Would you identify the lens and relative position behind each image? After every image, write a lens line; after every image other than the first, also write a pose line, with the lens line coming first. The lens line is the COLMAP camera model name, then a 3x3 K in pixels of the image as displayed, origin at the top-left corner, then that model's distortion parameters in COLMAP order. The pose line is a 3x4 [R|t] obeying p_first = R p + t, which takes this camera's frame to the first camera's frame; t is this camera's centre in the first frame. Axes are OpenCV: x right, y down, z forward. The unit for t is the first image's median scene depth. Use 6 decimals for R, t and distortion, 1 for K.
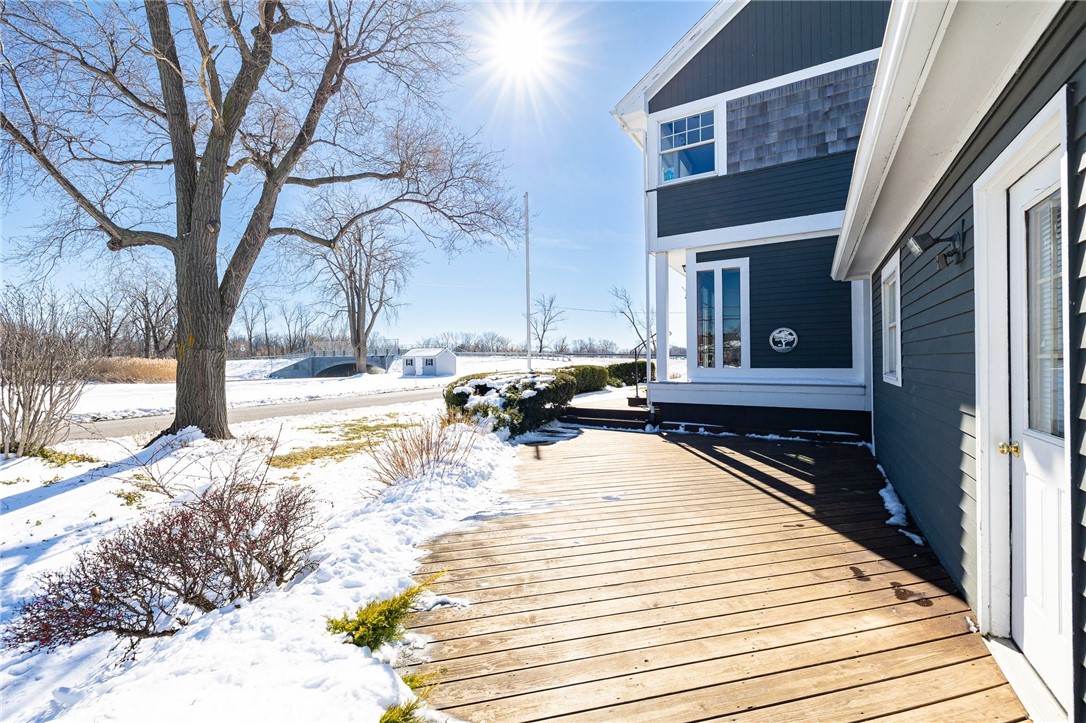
lens RADIAL K [[454.3, 0, 542.8], [0, 454.3, 361.6], [0, 0, 1]] dist [0.000340, -0.000250]
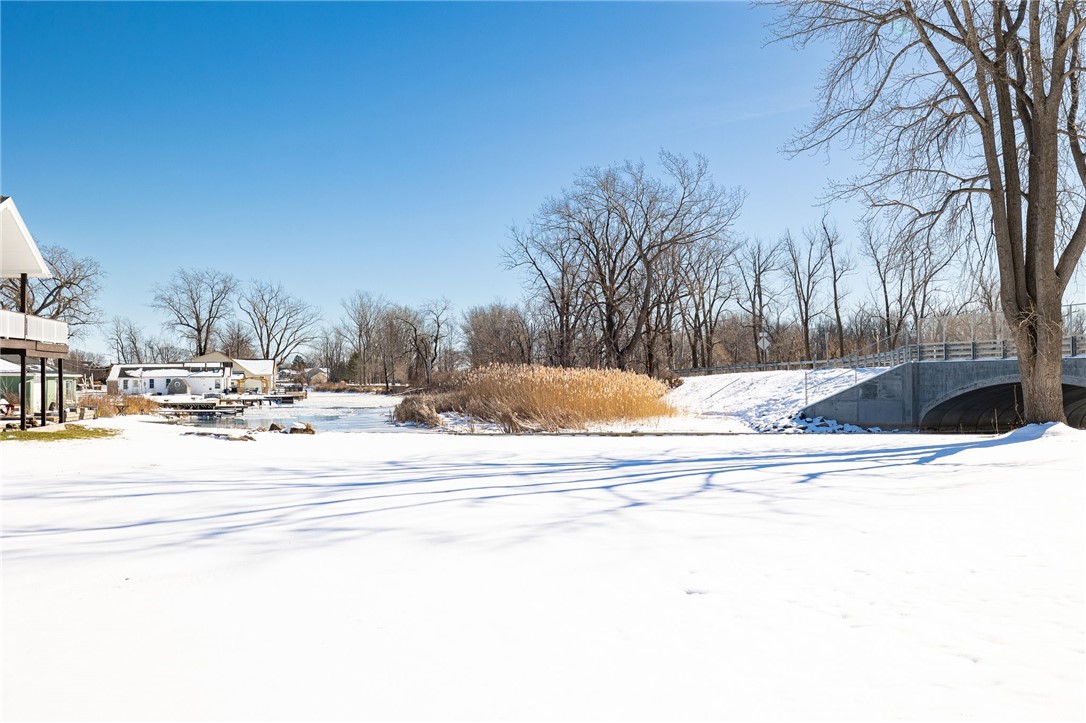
lens RADIAL K [[1089.5, 0, 542.8], [0, 1089.5, 363.3], [0, 0, 1]] dist [0.008700, 0.000000]
pose [[0.663142, -0.007598, -0.748455, -0.096869], [0.001818, 0.999962, -0.008540, -0.003712], [0.748491, 0.004302, 0.663131, 0.297247]]
